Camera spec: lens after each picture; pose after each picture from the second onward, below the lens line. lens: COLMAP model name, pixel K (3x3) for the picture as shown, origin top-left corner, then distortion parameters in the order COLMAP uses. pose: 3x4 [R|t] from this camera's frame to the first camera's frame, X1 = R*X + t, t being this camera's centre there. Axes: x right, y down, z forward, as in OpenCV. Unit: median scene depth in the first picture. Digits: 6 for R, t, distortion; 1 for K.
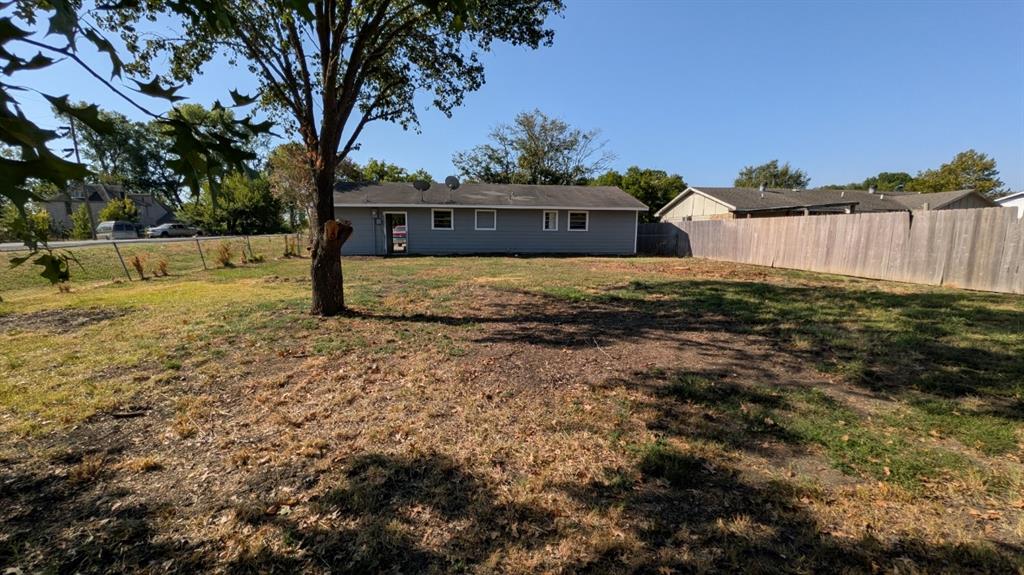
lens RADIAL K [[401.2, 0, 512.5], [0, 401.2, 297.4], [0, 0, 1]] dist [0.000916, -0.000144]
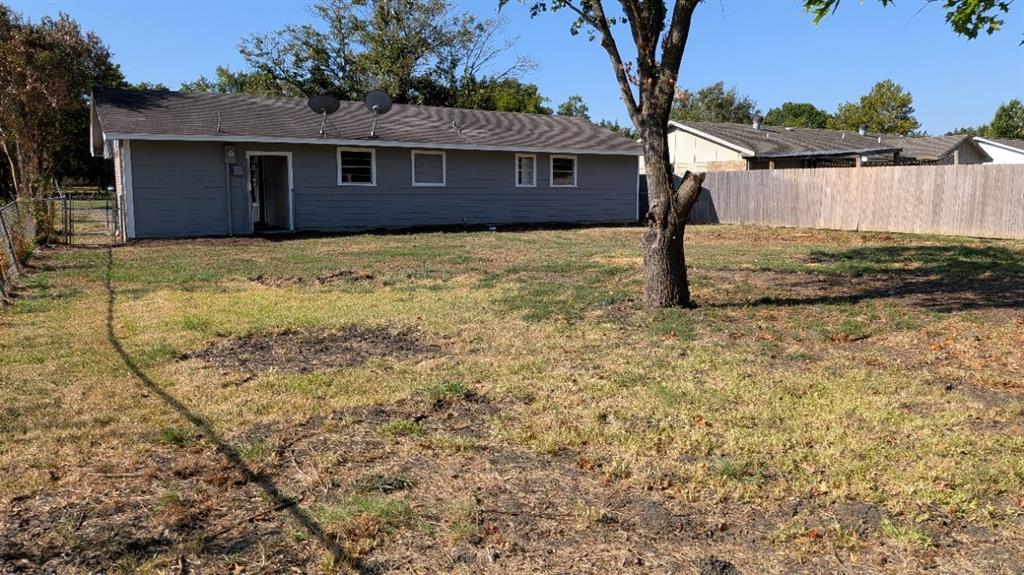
lens RADIAL K [[747.6, 0, 513.9], [0, 747.6, 305.7], [0, 0, 1]] dist [0.067985, -0.115165]
pose [[0.898987, -0.074471, 0.431598, -0.624522], [0.076457, 0.996991, 0.012774, -0.000110], [-0.431250, 0.021515, 0.901976, -0.038581]]
